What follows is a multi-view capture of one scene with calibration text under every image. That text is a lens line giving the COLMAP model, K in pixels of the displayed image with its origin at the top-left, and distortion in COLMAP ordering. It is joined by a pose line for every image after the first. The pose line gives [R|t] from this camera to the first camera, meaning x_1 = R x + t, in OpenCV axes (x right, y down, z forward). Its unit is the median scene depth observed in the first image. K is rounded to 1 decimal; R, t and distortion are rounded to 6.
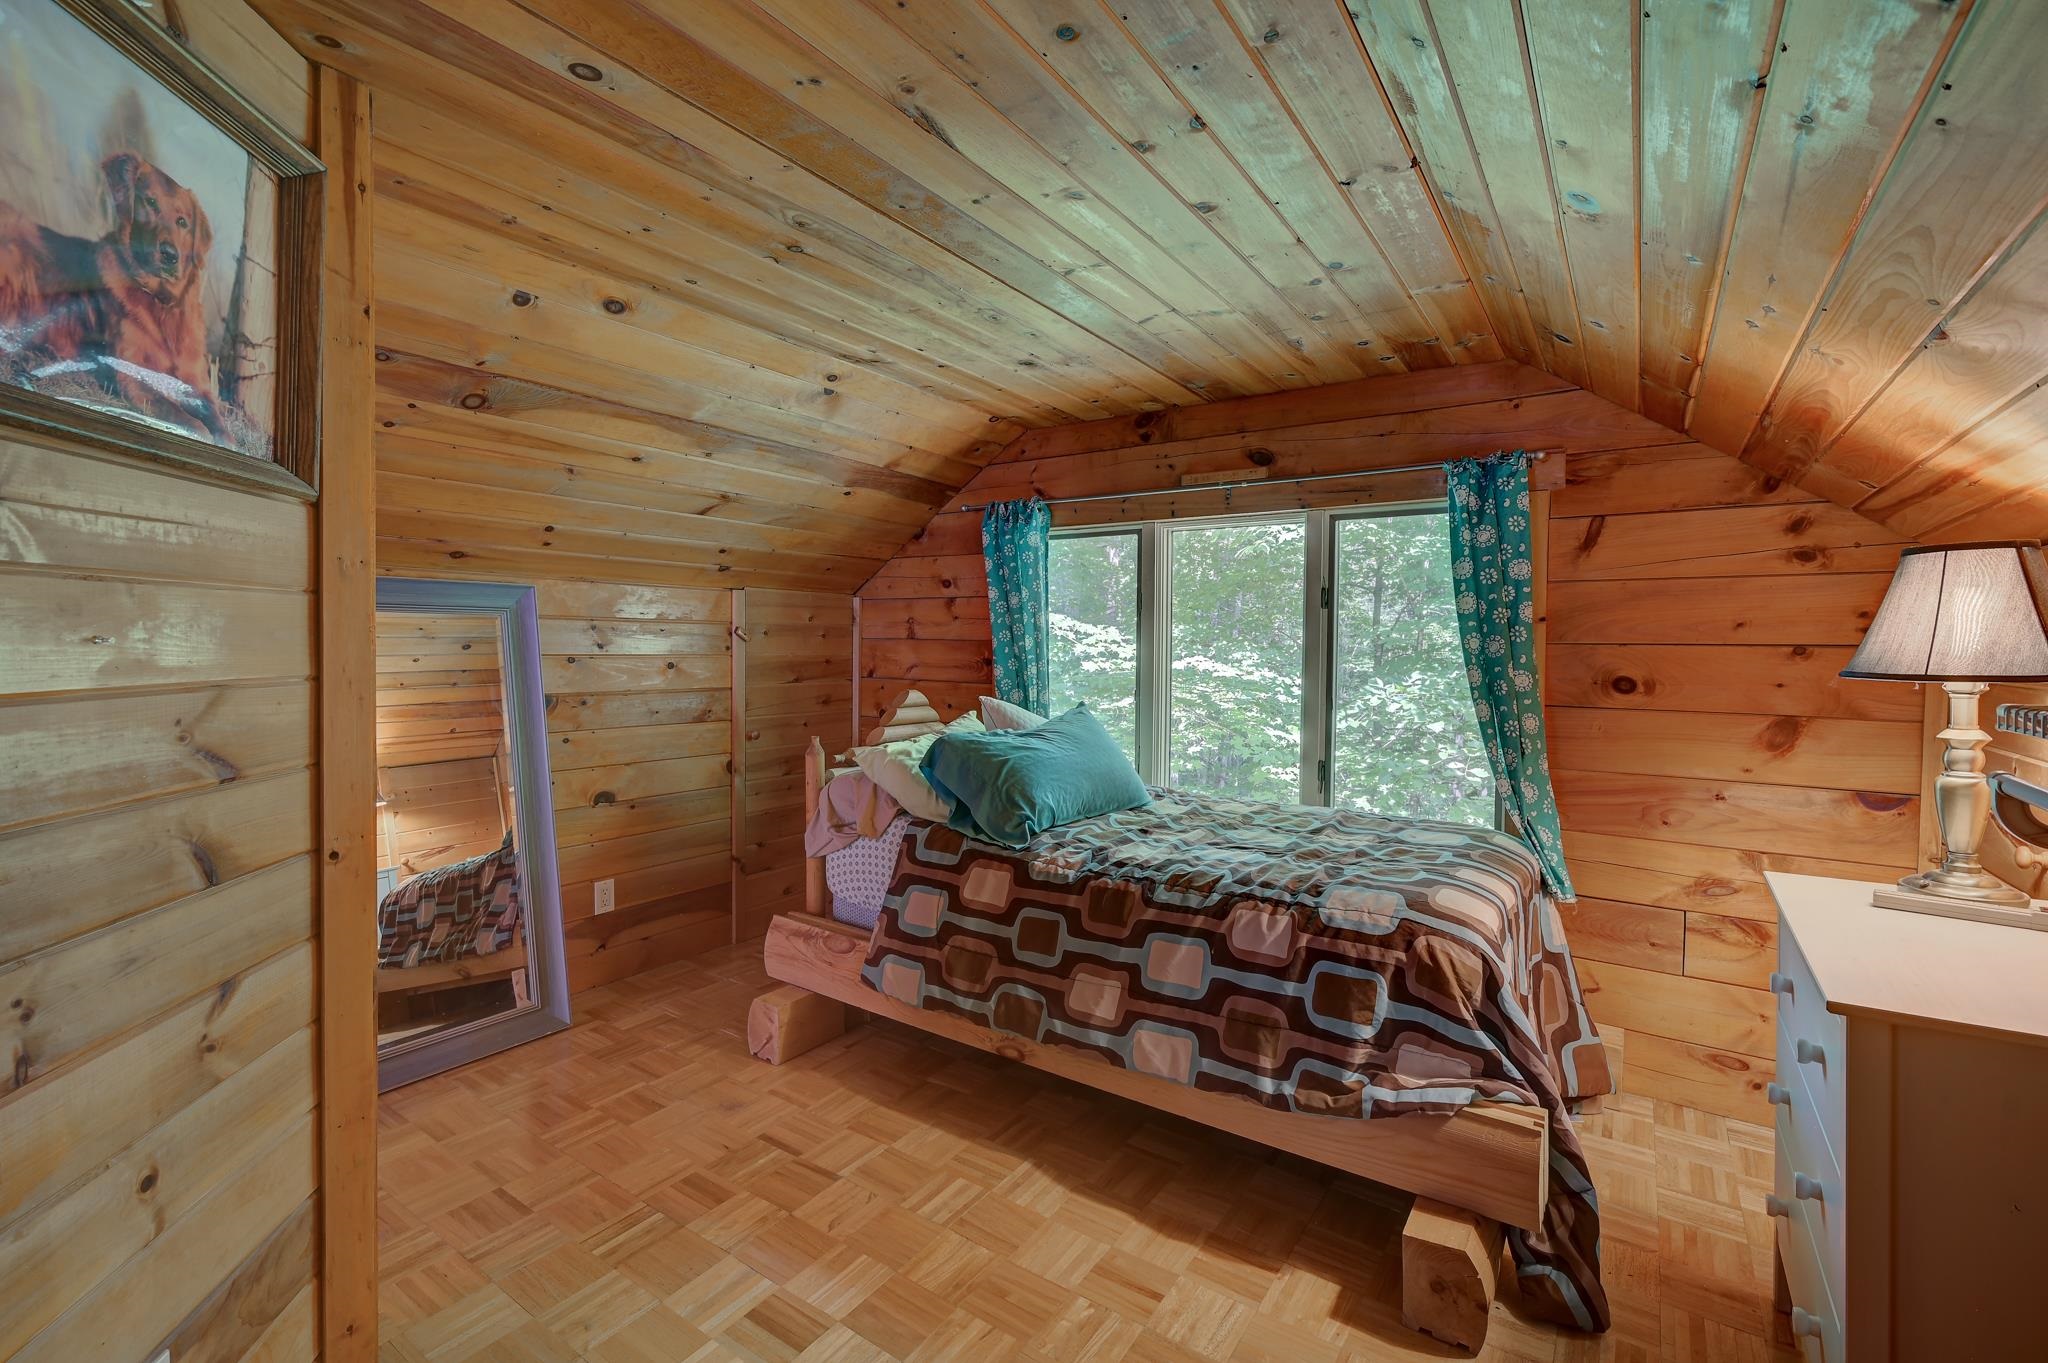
lens RADIAL K [[903.9, 0, 1015.4], [0, 903.9, 666.3], [0, 0, 1]] dist [-0.001553, 0.001137]
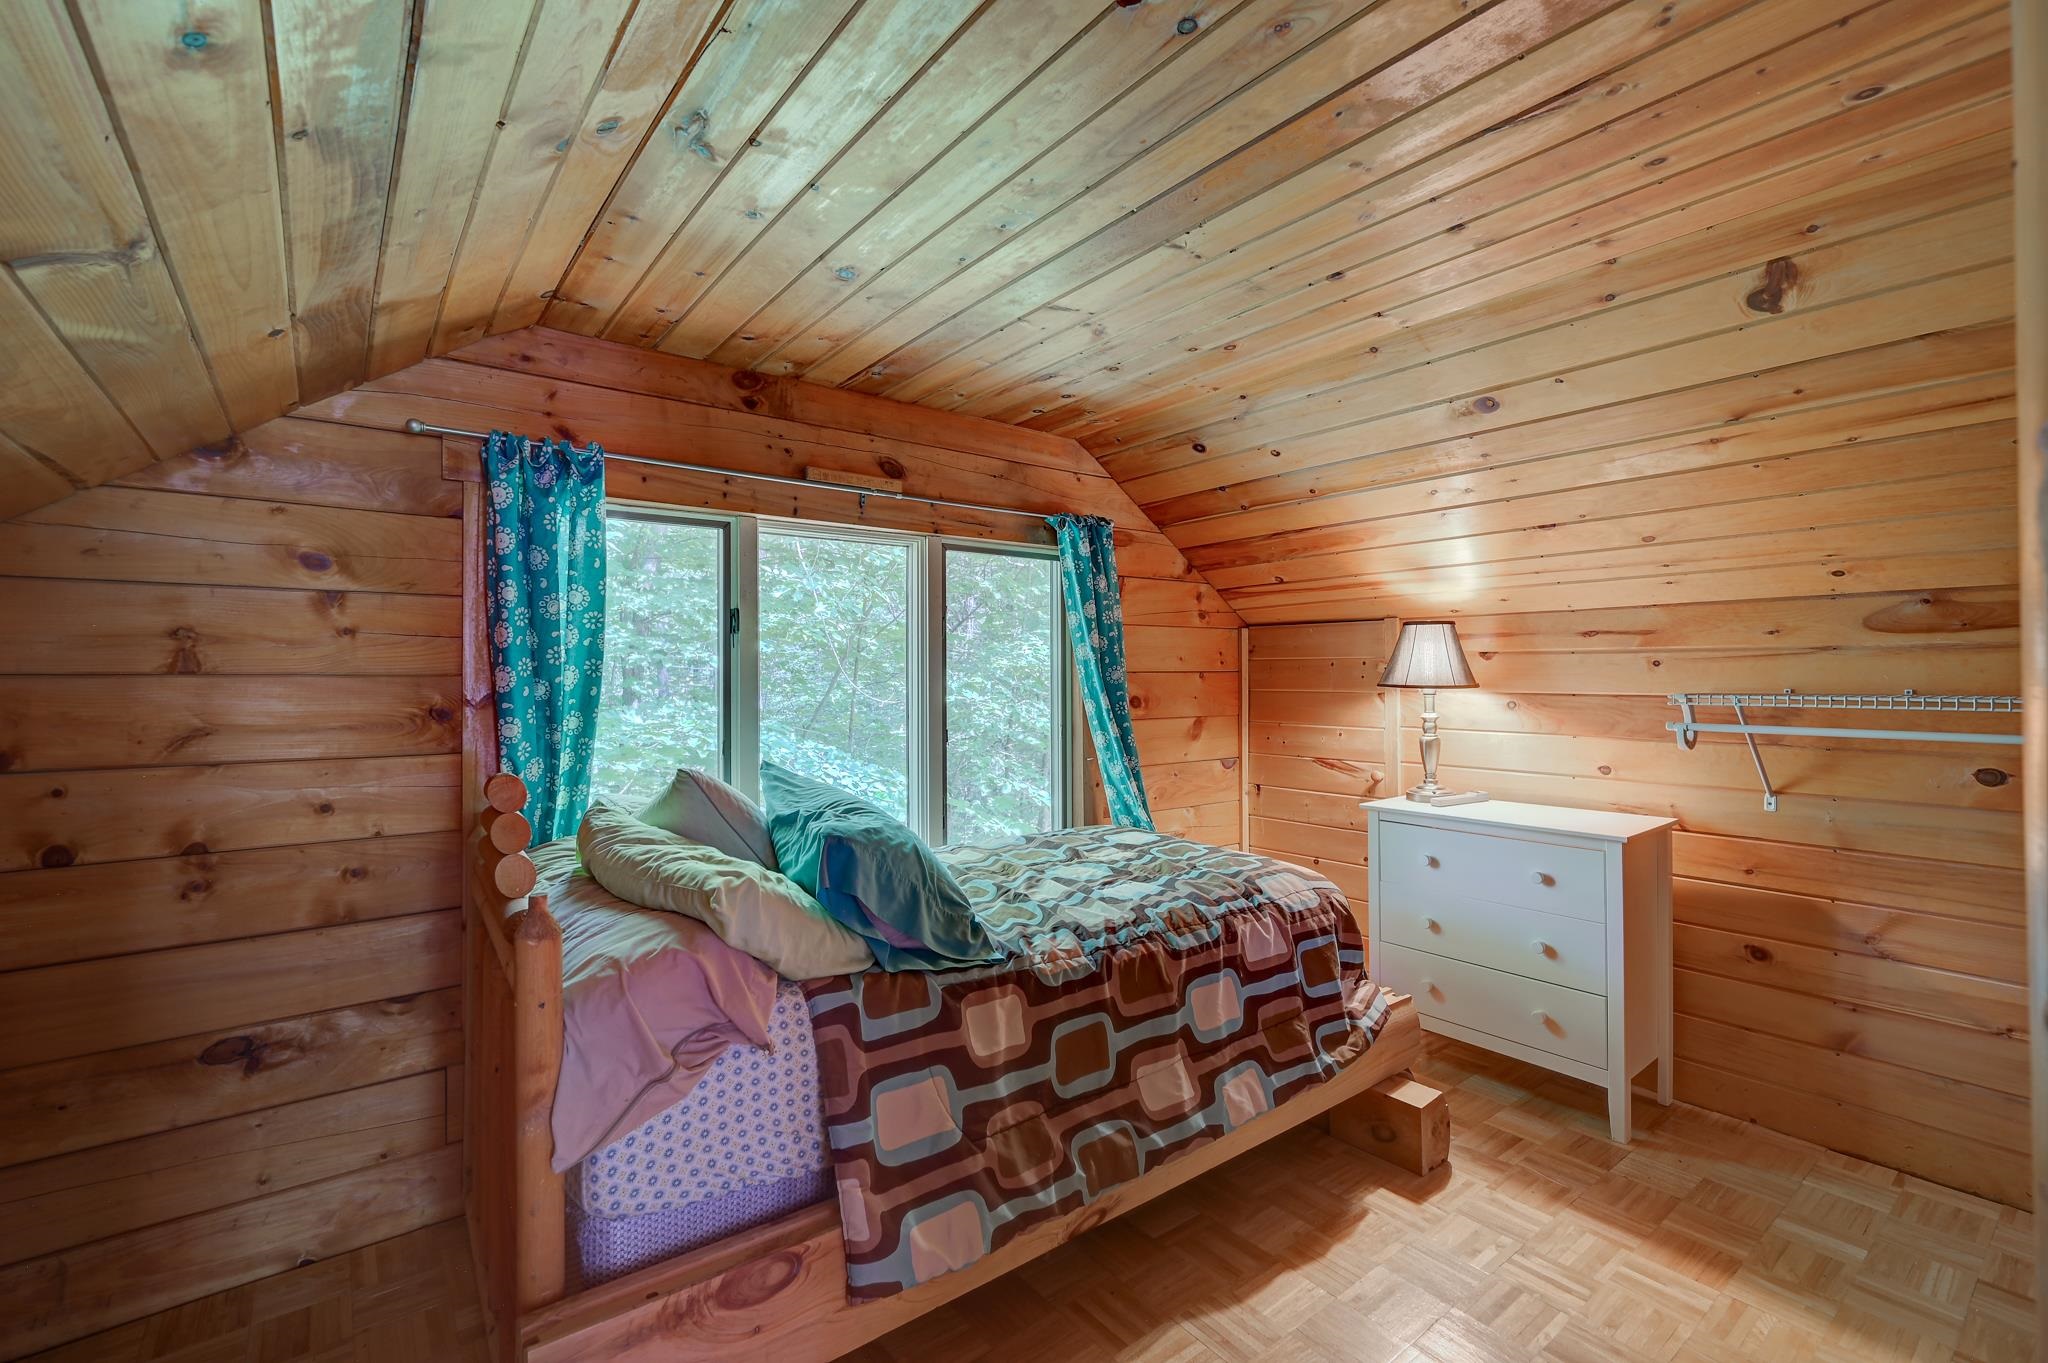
lens RADIAL K [[903.9, 0, 1033.3], [0, 903.9, 670.2], [0, 0, 1]] dist [-0.001553, 0.001137]
pose [[0.290996, -0.005527, 0.956708, -0.688072], [0.032604, 0.999460, -0.004143, -0.027208], [-0.956169, 0.032398, 0.291019, 0.760806]]
